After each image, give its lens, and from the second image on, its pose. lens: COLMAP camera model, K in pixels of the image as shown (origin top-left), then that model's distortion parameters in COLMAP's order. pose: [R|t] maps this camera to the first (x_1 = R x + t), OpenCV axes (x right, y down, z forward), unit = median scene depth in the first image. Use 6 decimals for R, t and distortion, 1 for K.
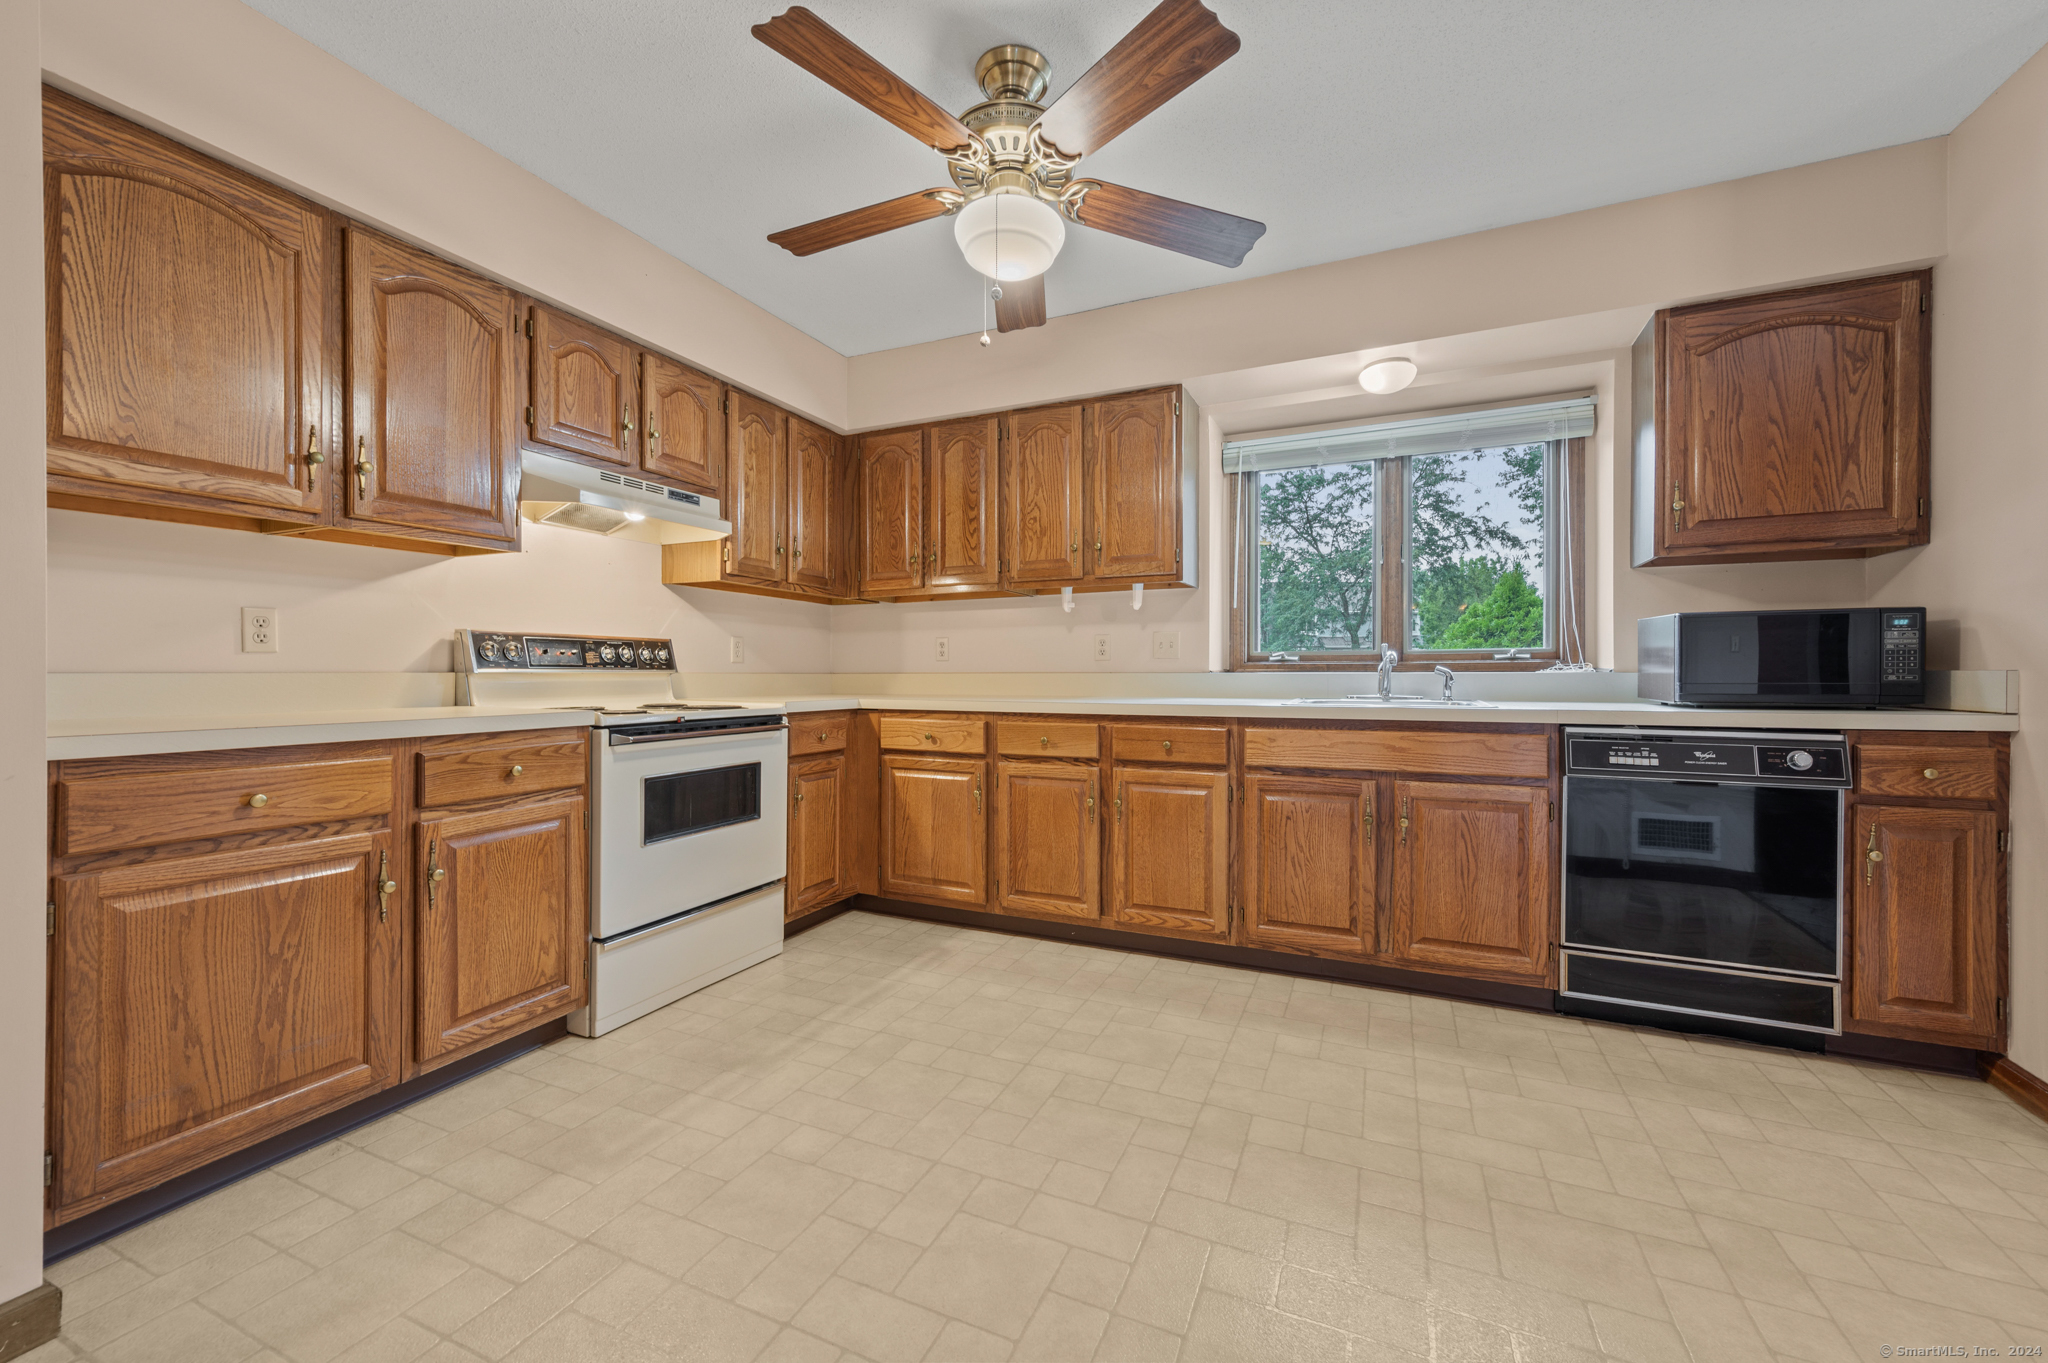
lens RADIAL K [[790.8, 0, 1018.4], [0, 790.8, 677.0], [0, 0, 1]] dist [0.004523, 0.000011]
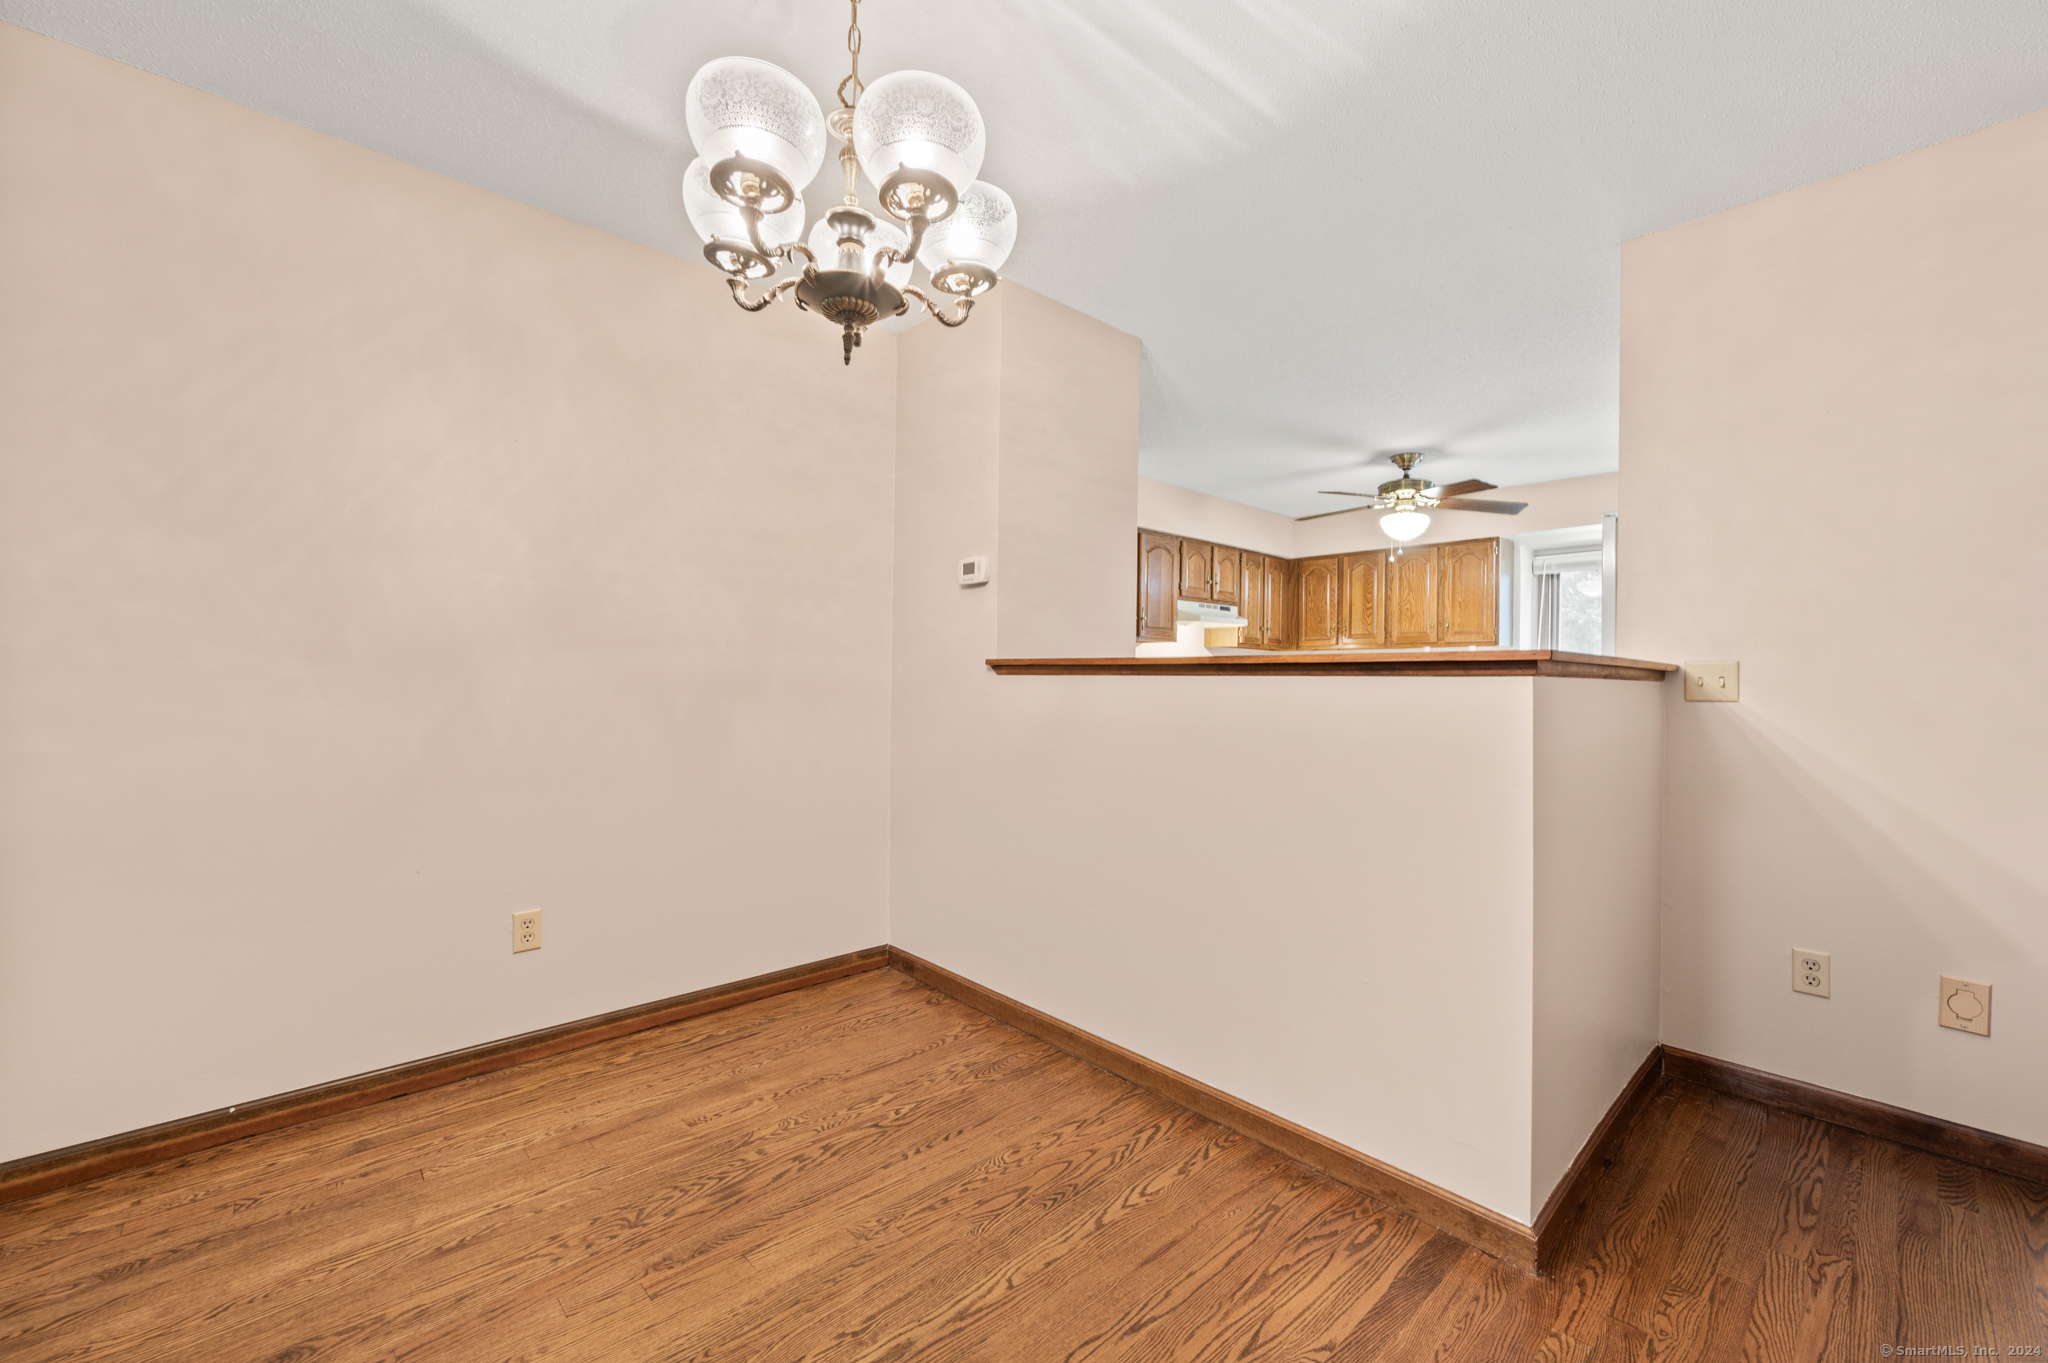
lens RADIAL K [[790.8, 0, 1018.4], [0, 790.8, 677.0], [0, 0, 1]] dist [0.004523, 0.000011]
pose [[0.920575, 0.010837, -0.390416, -0.112595], [-0.013370, 0.999904, -0.003769, -0.030970], [0.390338, 0.008690, 0.920631, -1.275245]]
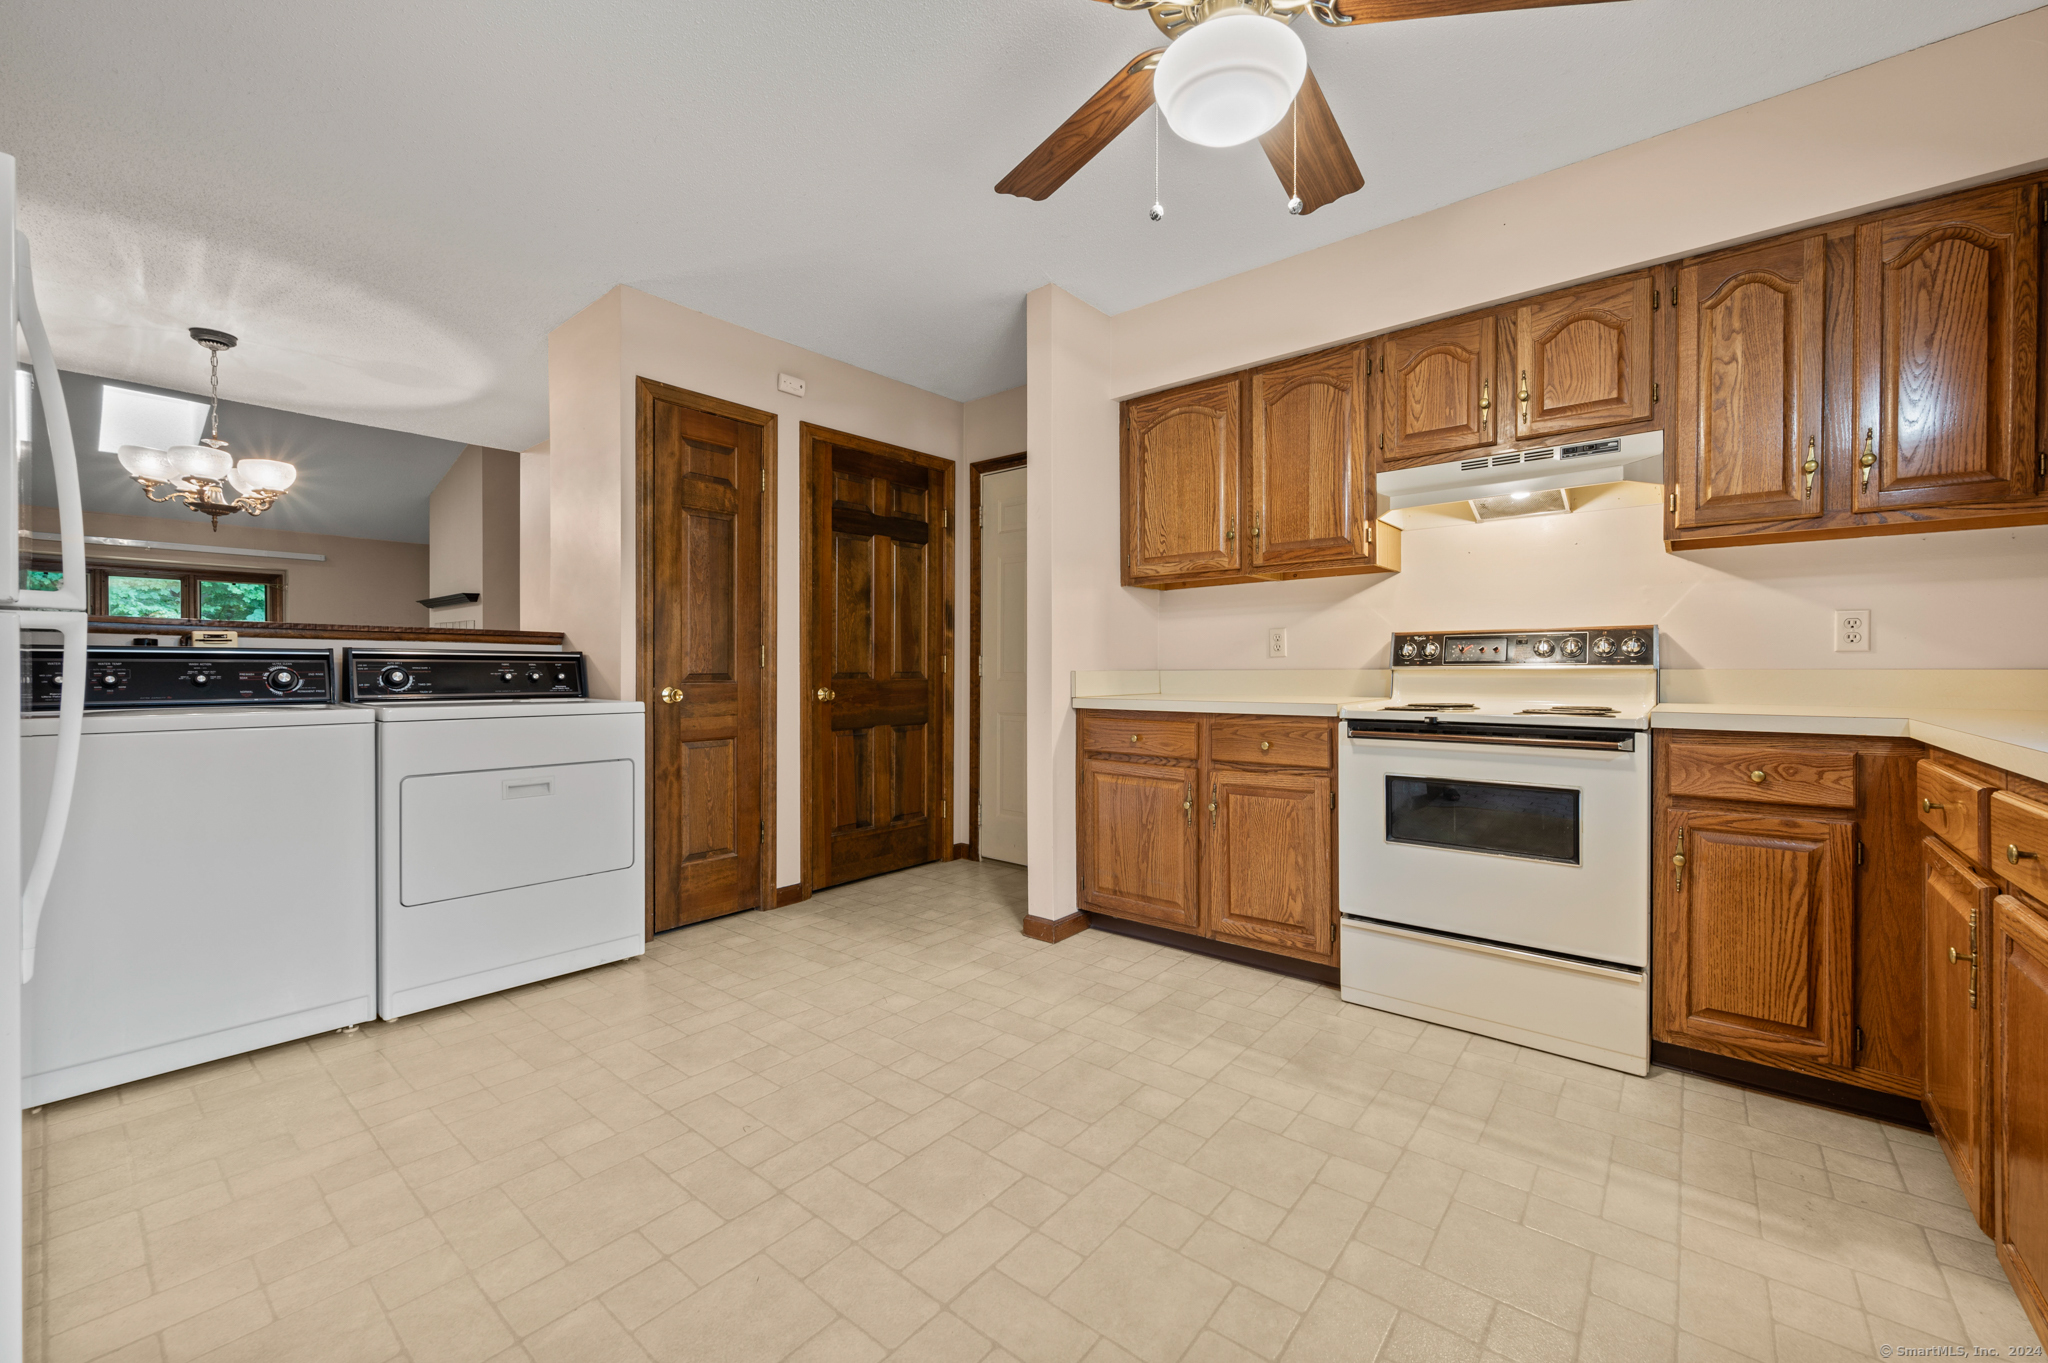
lens RADIAL K [[807.4, 0, 1045.5], [0, 807.4, 674.6], [0, 0, 1]] dist [0.000496, 0.000002]
pose [[-0.235878, 0.006191, -0.971763, 0.548426], [-0.001895, 0.999975, 0.006831, -0.004571], [0.971781, 0.003453, -0.235861, 0.721906]]
